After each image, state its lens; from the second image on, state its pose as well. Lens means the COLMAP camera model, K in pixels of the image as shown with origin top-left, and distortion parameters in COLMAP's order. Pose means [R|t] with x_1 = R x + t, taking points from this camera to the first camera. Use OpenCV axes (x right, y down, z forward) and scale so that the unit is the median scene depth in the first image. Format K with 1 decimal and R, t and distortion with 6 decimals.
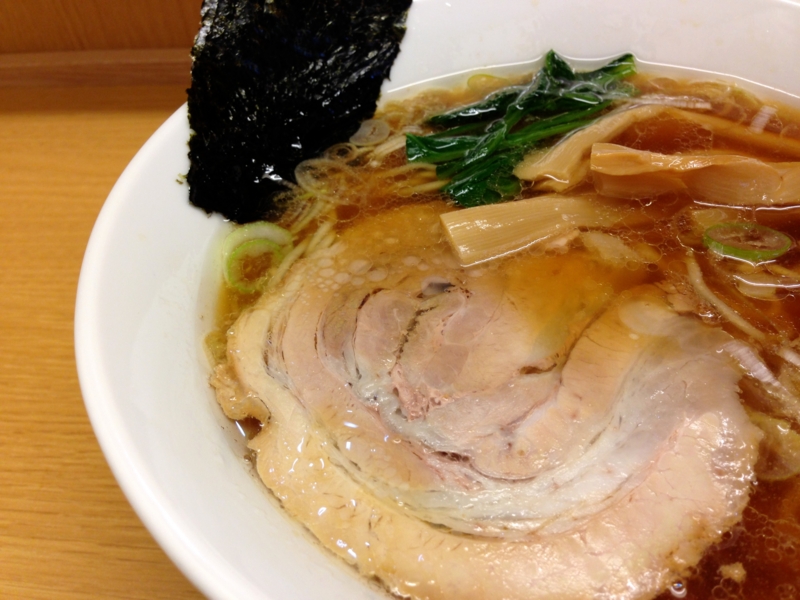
lens RADIAL K [[767.7, 0, 400.0], [0, 767.7, 300.0], [0, 0, 1]] dist [0.015526, -0.018885]
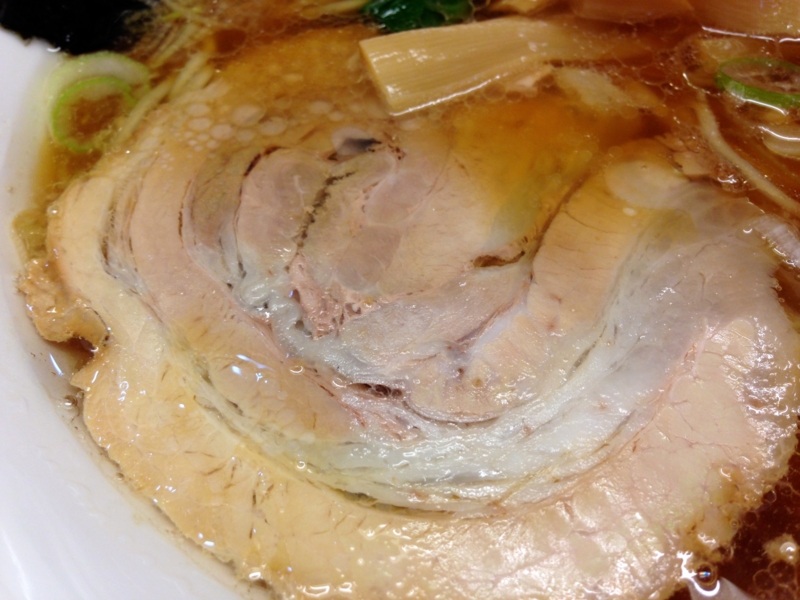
lens RADIAL K [[767.7, 0, 400.0], [0, 767.7, 300.0], [0, 0, 1]] dist [0.015526, -0.018885]
pose [[0.996299, -0.019298, 0.083765, 0.030018], [0.005767, 0.987283, 0.158866, 0.014434], [-0.085766, -0.157795, 0.983740, 0.314008]]
